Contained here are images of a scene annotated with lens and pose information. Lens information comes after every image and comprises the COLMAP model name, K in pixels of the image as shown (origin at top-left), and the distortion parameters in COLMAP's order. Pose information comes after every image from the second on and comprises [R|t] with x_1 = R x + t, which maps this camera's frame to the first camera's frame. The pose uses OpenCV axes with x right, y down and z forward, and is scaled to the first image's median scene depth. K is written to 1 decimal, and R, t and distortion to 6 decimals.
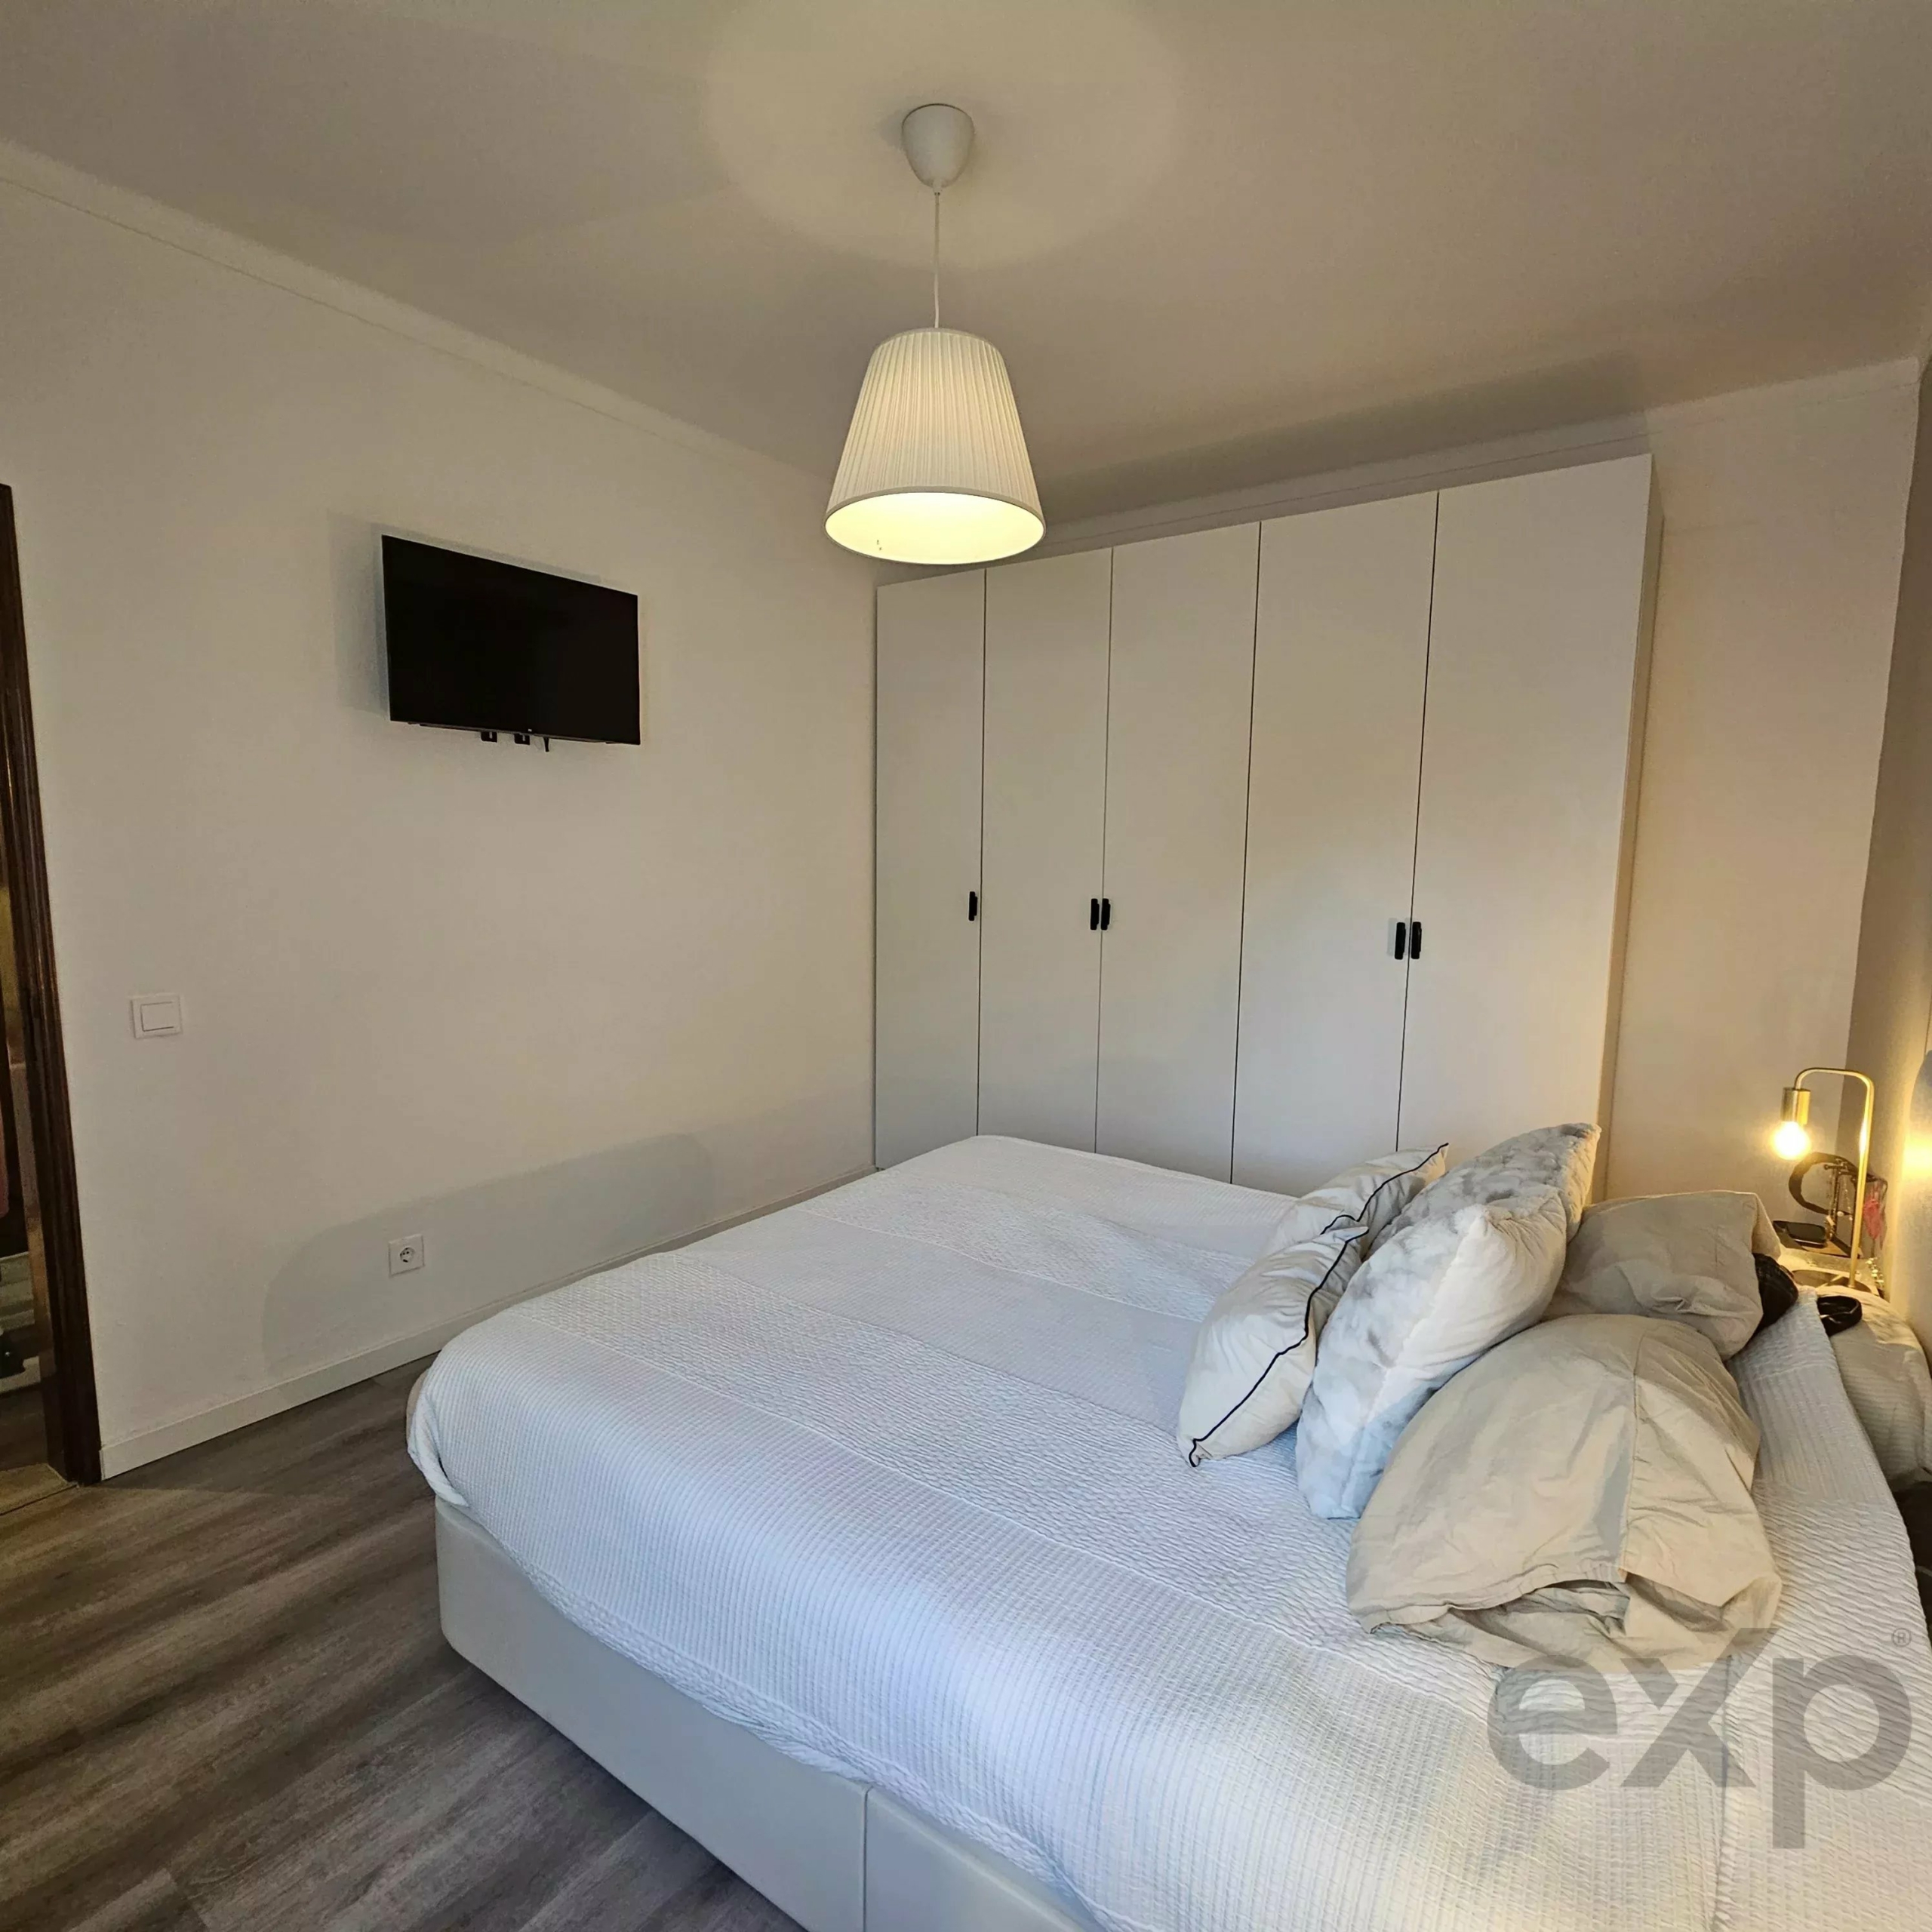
lens RADIAL K [[1061.0, 0, 954.6], [0, 1061.0, 974.7], [0, 0, 1]] dist [0.000107, 0.000719]
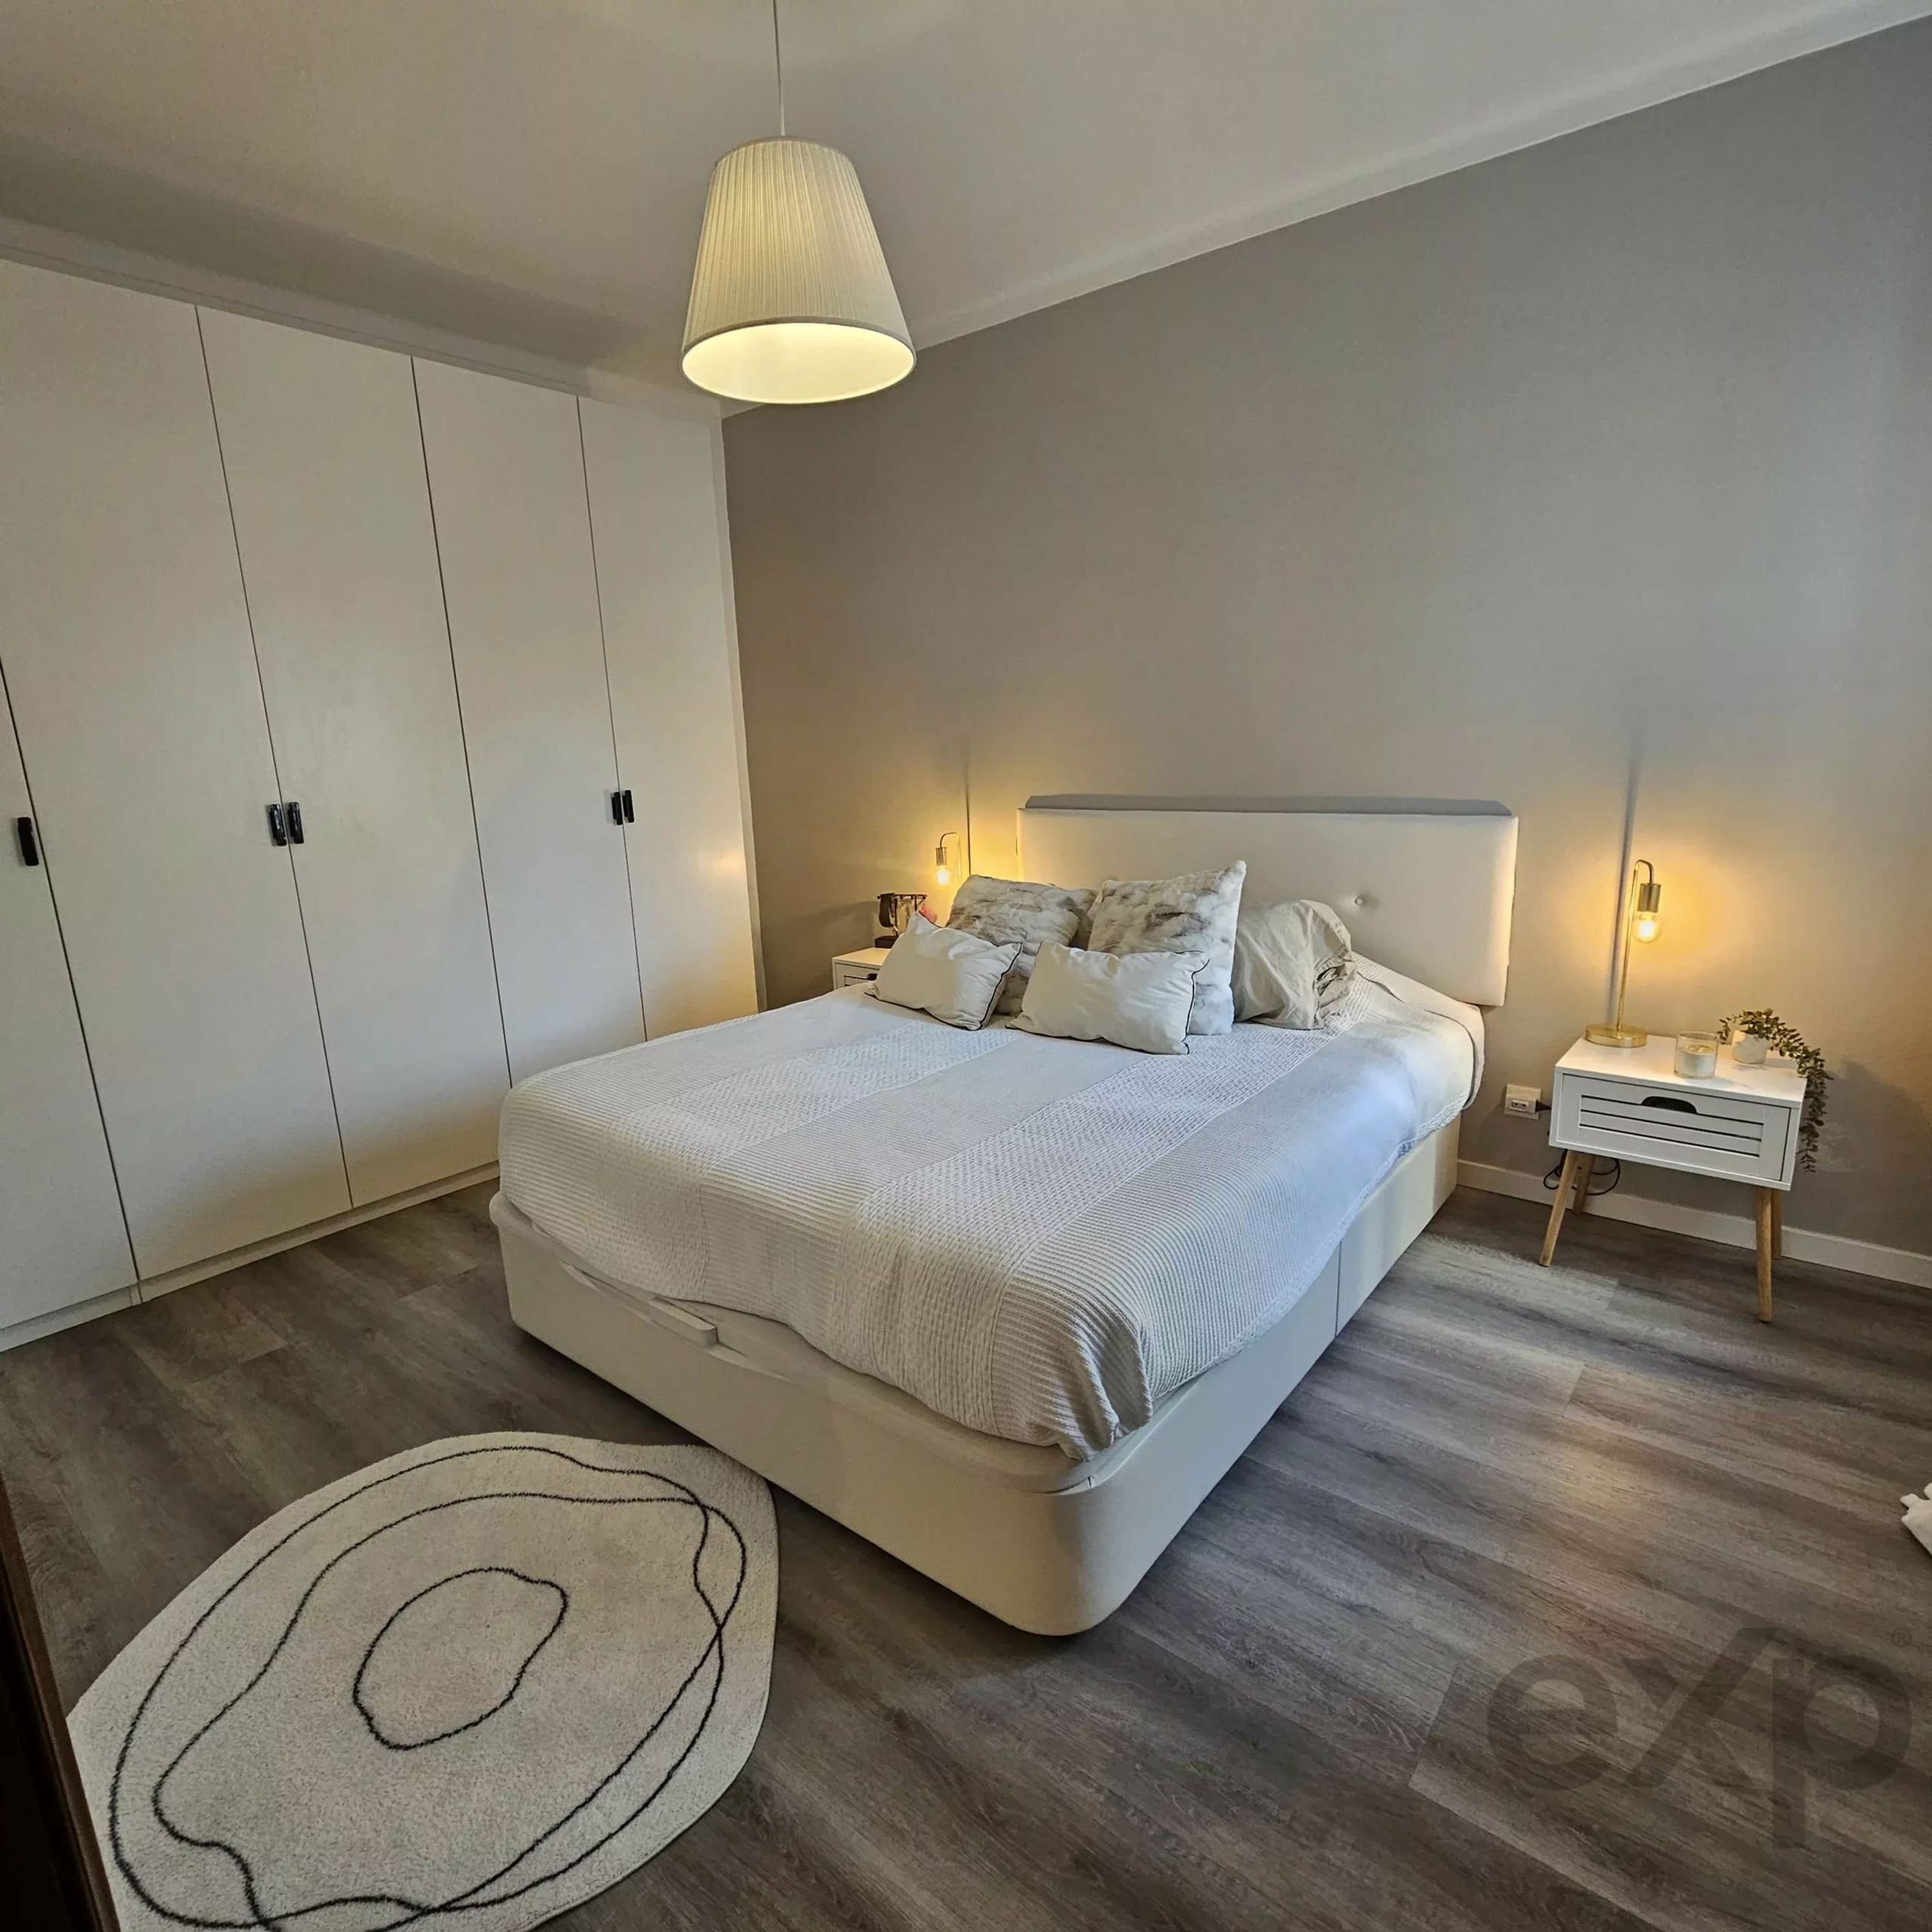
lens RADIAL K [[1061.0, 0, 954.6], [0, 1061.0, 974.7], [0, 0, 1]] dist [0.000107, 0.000719]
pose [[0.069980, -0.235713, 0.969300, -1.441735], [0.153336, 0.962676, 0.223032, -0.121690], [-0.985693, 0.133021, 0.103511, 1.144301]]
